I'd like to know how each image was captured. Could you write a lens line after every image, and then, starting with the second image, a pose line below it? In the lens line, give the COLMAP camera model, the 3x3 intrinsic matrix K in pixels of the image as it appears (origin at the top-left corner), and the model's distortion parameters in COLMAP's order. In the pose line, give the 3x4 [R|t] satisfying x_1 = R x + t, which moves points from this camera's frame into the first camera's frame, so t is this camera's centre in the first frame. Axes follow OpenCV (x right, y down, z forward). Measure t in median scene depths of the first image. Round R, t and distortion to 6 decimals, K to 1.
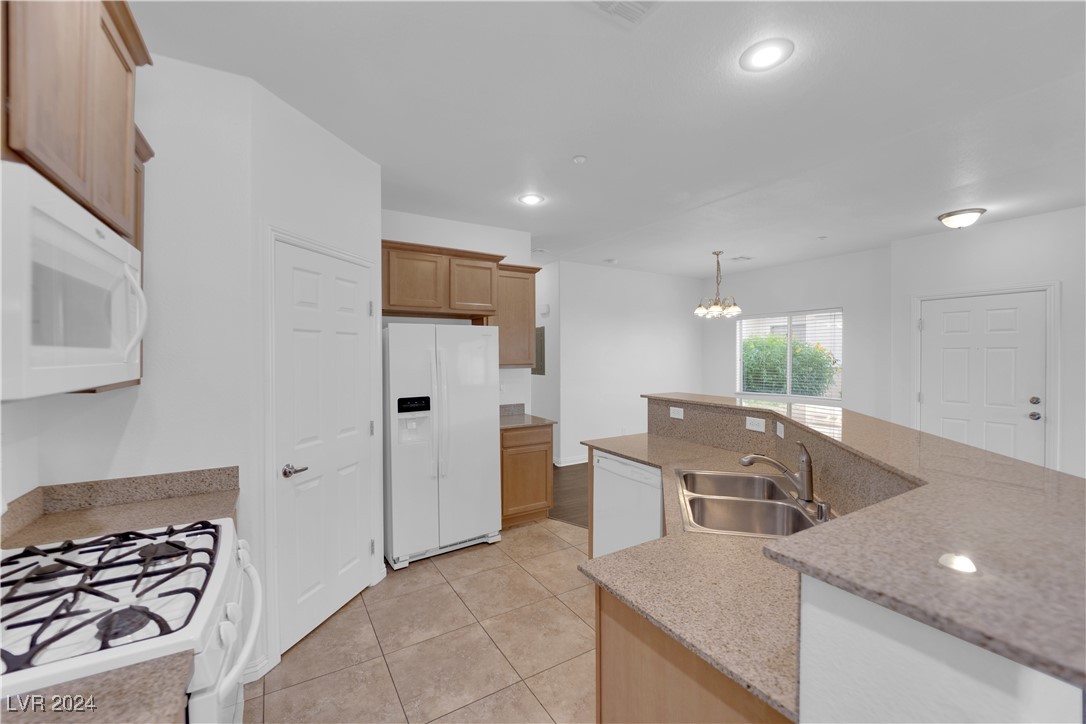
lens RADIAL K [[434.6, 0, 542.7], [0, 434.6, 359.4], [0, 0, 1]] dist [-0.010428, -0.003638]
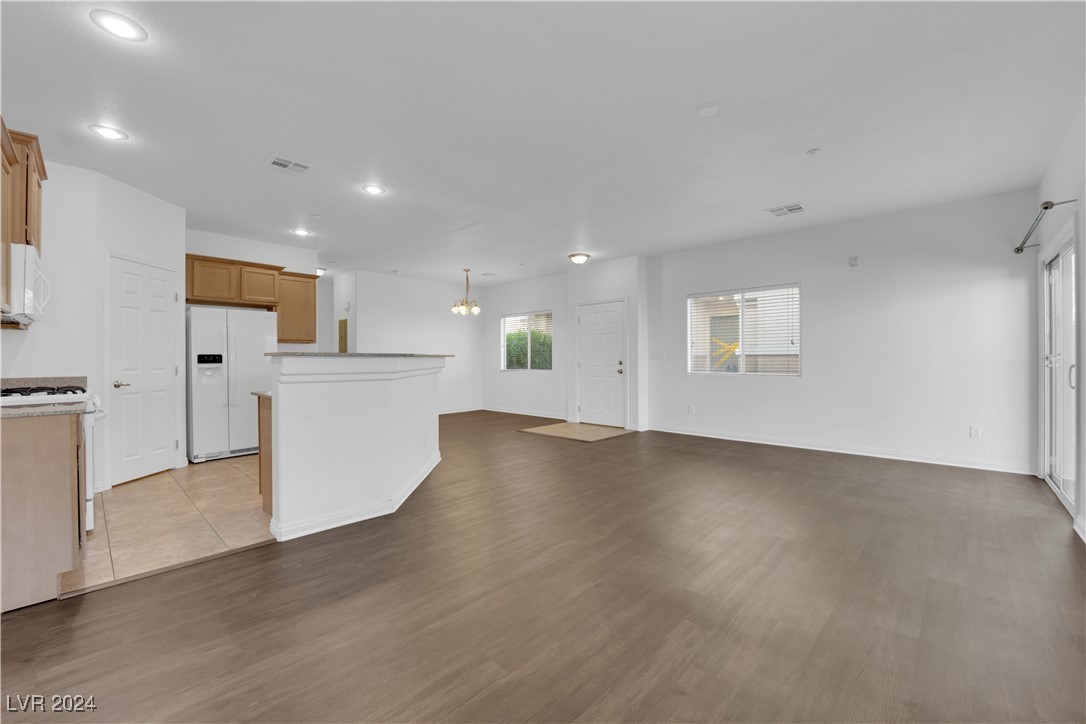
lens RADIAL K [[434.6, 0, 542.4], [0, 434.6, 358.8], [0, 0, 1]] dist [-0.010428, -0.003638]
pose [[0.964047, -0.000726, 0.265732, 0.406790], [0.004013, 0.999922, -0.011828, 0.113264], [-0.265703, 0.012469, 0.963974, -0.751427]]
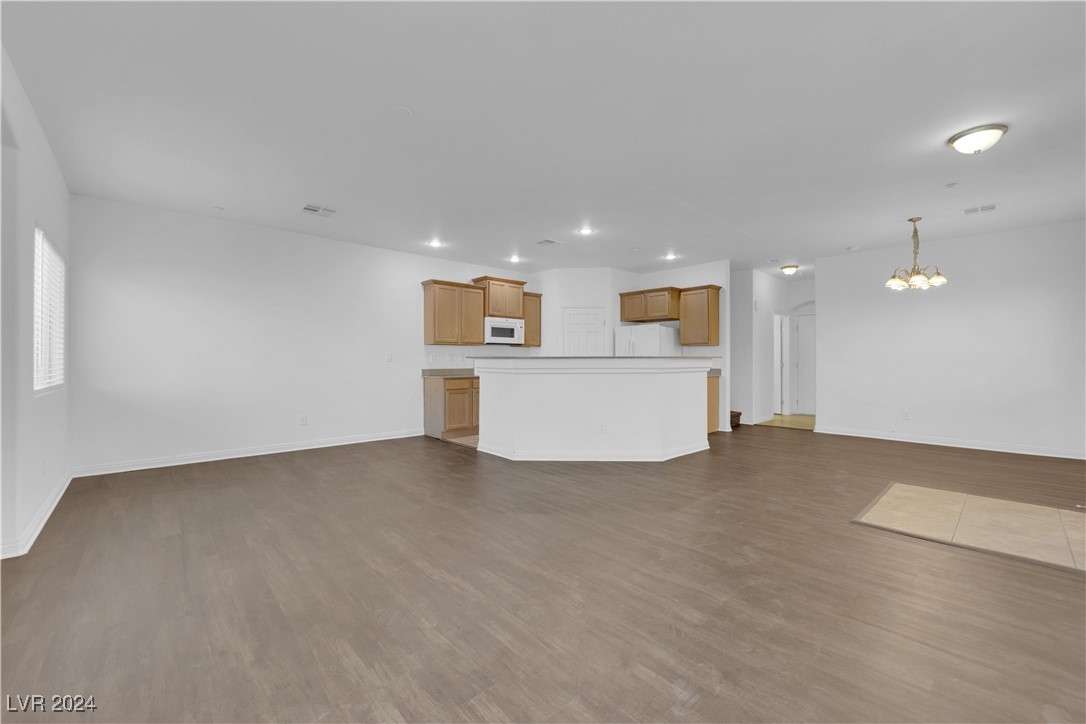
lens RADIAL K [[434.6, 0, 542.5], [0, 434.6, 360.0], [0, 0, 1]] dist [-0.010428, -0.003638]
pose [[0.200132, 0.003041, -0.979764, 1.796147], [-0.010993, 0.999939, 0.000858, 0.098228], [0.979707, 0.010599, 0.200153, 0.060457]]
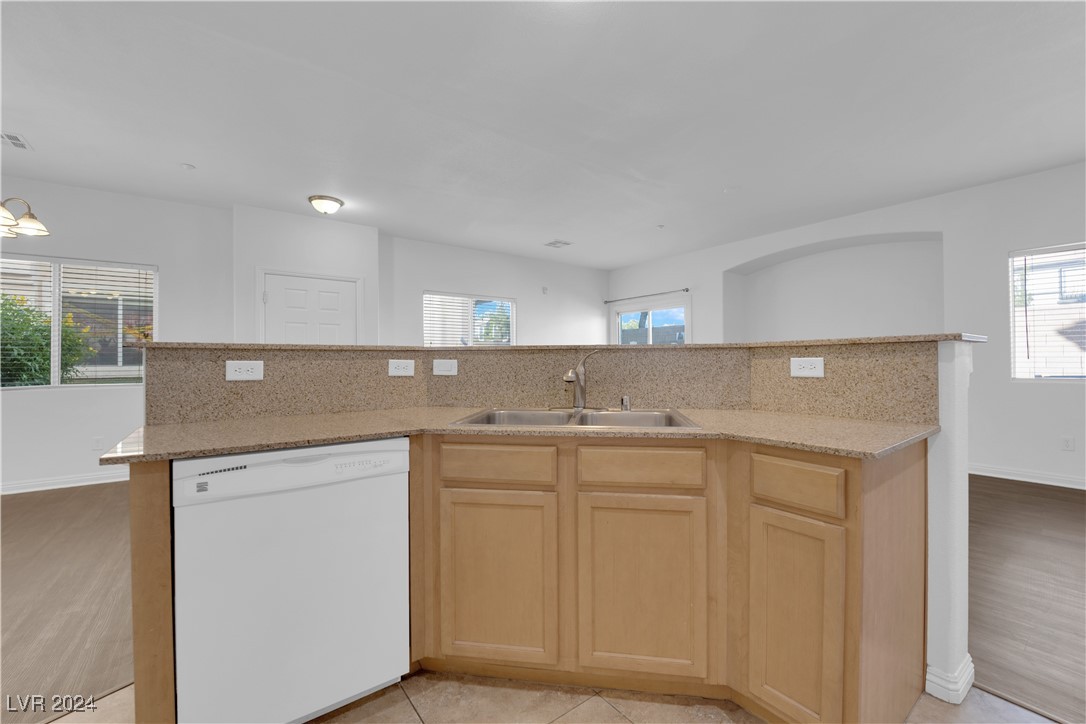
lens RADIAL K [[434.6, 0, 542.5], [0, 434.6, 359.2], [0, 0, 1]] dist [-0.010428, -0.003638]
pose [[-0.097021, 0.008489, 0.995246, -0.237836], [0.018544, 0.999805, -0.006720, 0.108640], [-0.995110, 0.017804, -0.097160, 0.619140]]
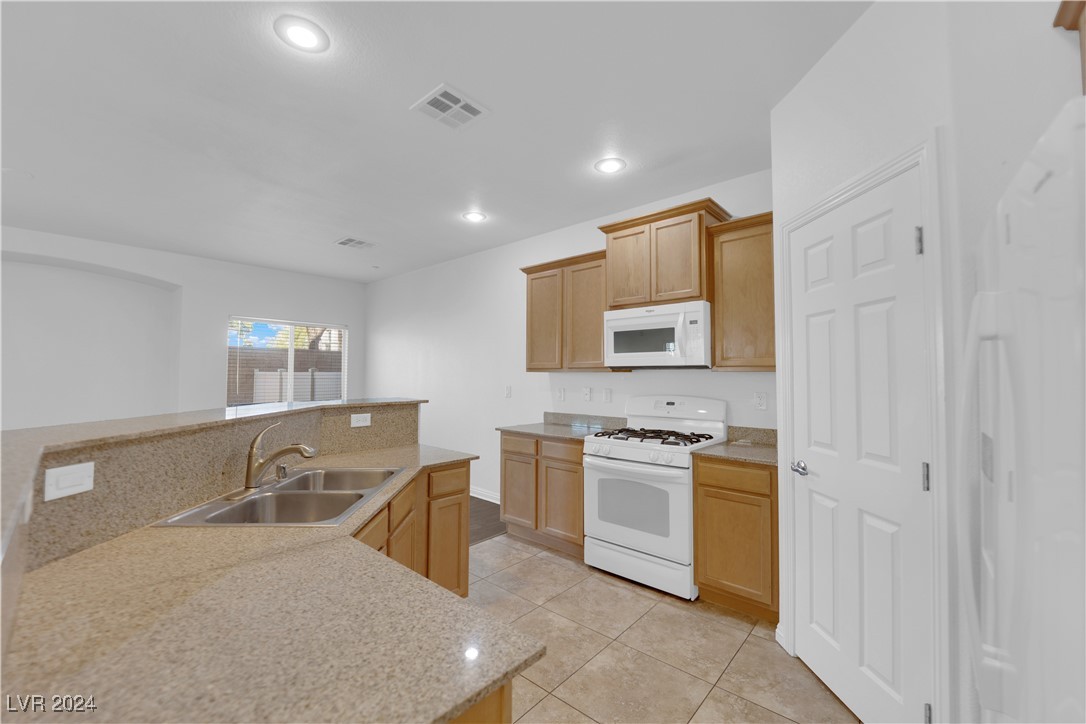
lens RADIAL K [[434.6, 0, 543.9], [0, 434.6, 358.8], [0, 0, 1]] dist [-0.010428, -0.003638]
pose [[-0.954797, -0.012250, -0.297005, 0.143555], [-0.004259, 0.999612, -0.027537, 0.031303], [0.297227, -0.025028, -0.954479, 1.099898]]
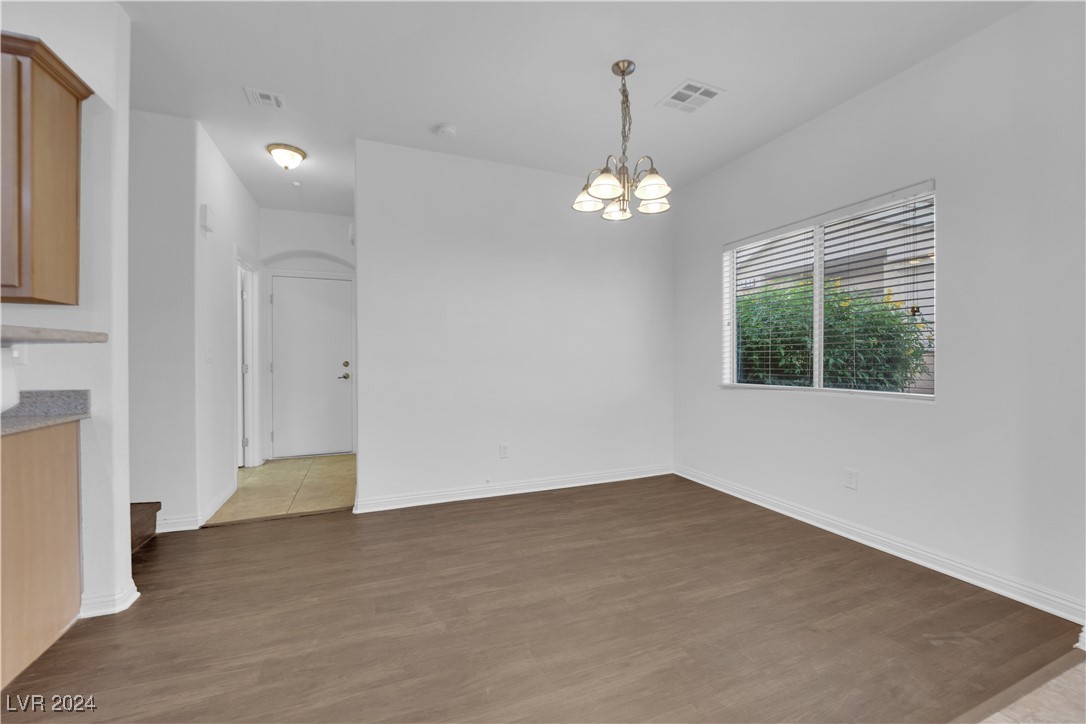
lens RADIAL K [[434.6, 0, 543.0], [0, 434.6, 359.7], [0, 0, 1]] dist [-0.010428, -0.003638]
pose [[0.987963, 0.000133, -0.154688, 0.612296], [-0.001061, 0.999982, -0.005922, 0.095555], [0.154684, 0.006015, 0.987946, 0.850923]]
